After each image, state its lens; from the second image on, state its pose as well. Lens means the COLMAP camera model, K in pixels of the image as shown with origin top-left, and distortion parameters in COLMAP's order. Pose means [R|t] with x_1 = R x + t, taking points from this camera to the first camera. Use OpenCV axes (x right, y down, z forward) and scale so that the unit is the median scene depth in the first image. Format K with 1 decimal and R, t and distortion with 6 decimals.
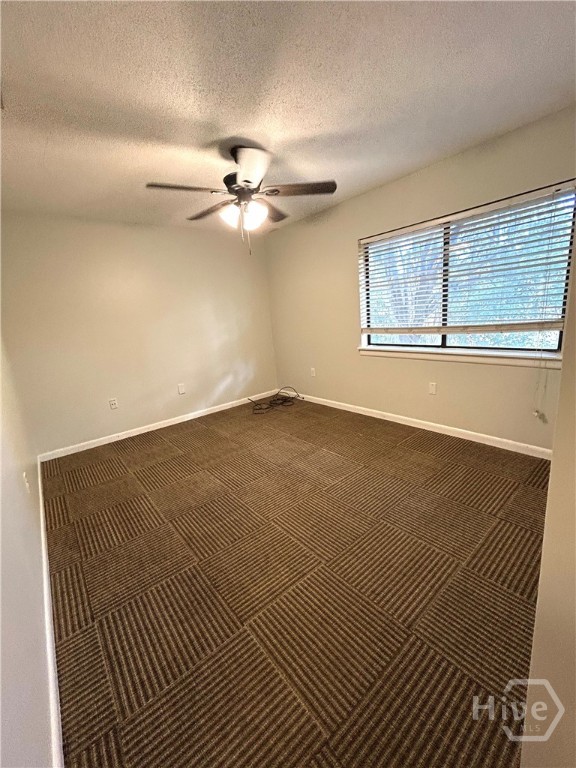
lens RADIAL K [[309.5, 0, 289.2], [0, 309.5, 381.7], [0, 0, 1]] dist [0.000427, -0.002997]
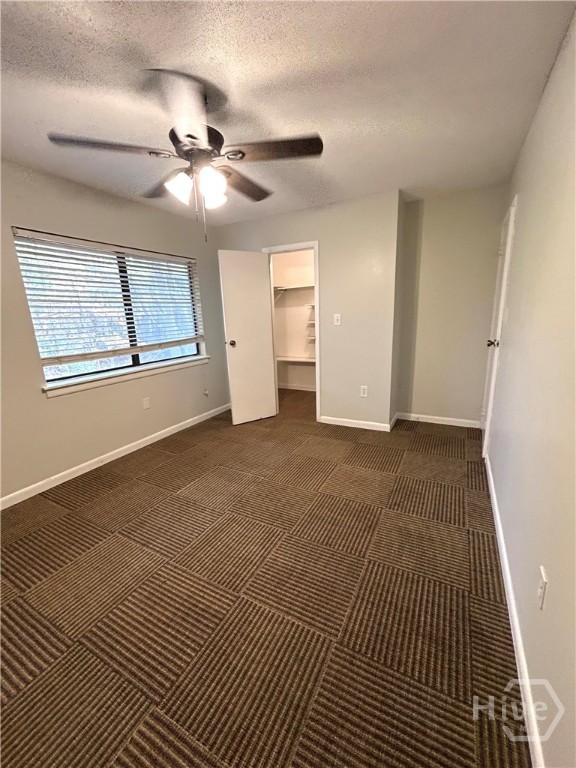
lens RADIAL K [[309.5, 0, 289.2], [0, 309.5, 381.7], [0, 0, 1]] dist [0.000427, -0.002997]
pose [[-0.380866, -0.100624, 0.919139, -0.727861], [0.271401, 0.938108, 0.215162, -0.150695], [-0.883902, 0.331403, -0.329984, 0.926223]]
